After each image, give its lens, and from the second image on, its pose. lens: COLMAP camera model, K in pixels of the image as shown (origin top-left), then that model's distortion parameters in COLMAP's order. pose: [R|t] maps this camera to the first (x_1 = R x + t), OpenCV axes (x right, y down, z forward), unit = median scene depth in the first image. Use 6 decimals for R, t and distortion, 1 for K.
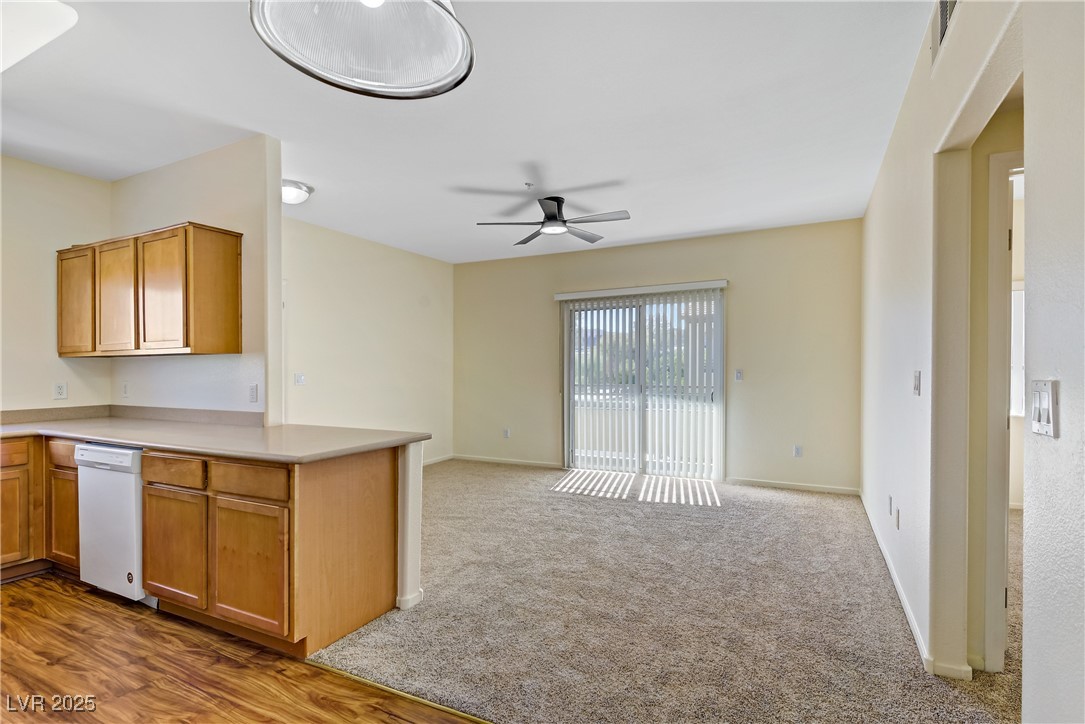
lens RADIAL K [[523.6, 0, 549.7], [0, 523.6, 366.0], [0, 0, 1]] dist [0.000827, 0.000590]
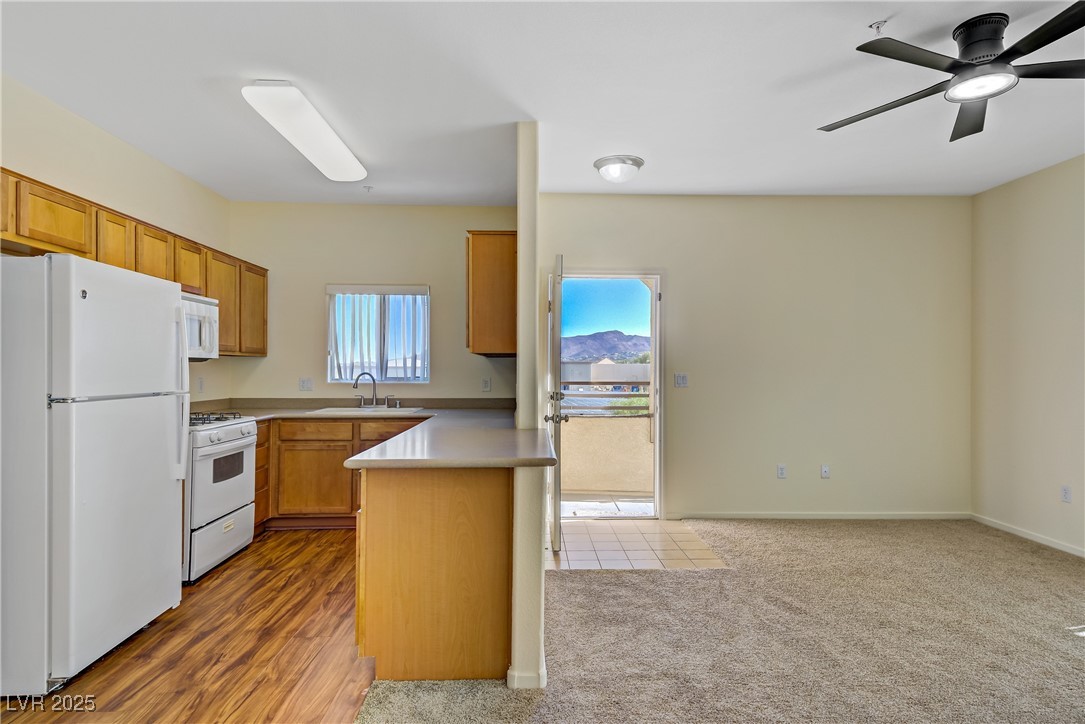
lens RADIAL K [[584.7, 0, 544.7], [0, 584.7, 366.6], [0, 0, 1]] dist [0.029012, 0.000433]
pose [[0.479884, -0.002097, -0.877330, 0.379672], [-0.003493, 0.999985, -0.004301, 0.005605], [0.877325, 0.005129, 0.479869, 0.490573]]
